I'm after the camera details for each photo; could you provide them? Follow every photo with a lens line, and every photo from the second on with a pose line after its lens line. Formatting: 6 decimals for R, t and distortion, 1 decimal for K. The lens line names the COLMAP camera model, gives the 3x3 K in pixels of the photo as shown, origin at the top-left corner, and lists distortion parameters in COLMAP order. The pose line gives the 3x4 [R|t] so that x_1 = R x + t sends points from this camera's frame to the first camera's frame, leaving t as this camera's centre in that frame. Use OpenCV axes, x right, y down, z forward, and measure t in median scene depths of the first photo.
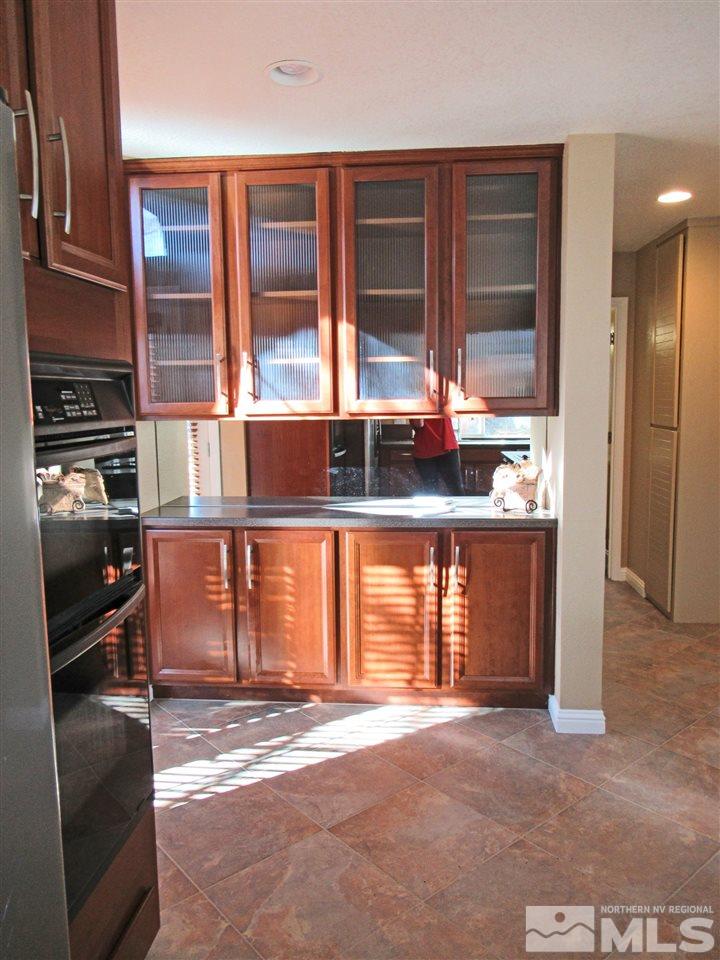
lens RADIAL K [[739.1, 0, 360.6], [0, 739.1, 464.5], [0, 0, 1]] dist [0.000956, -0.000353]
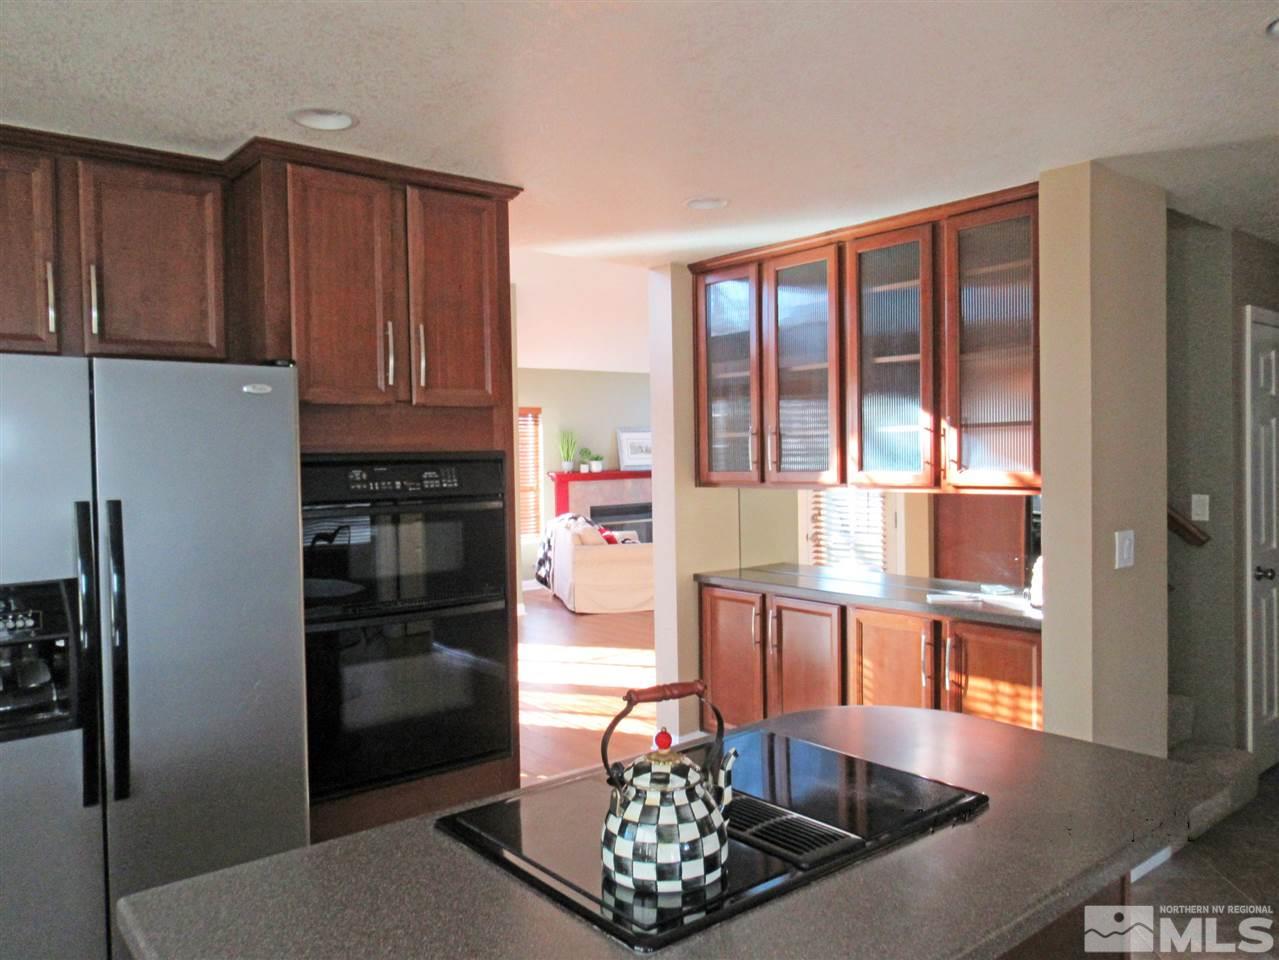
lens RADIAL K [[936.0, 0, 645.0], [0, 936.0, 485.2], [0, 0, 1]] dist [-0.034615, -0.003277]
pose [[0.699349, 0.024945, -0.714345, 0.551985], [-0.072431, 0.996720, -0.036106, -0.003809], [0.711101, 0.076991, 0.698862, -0.046687]]
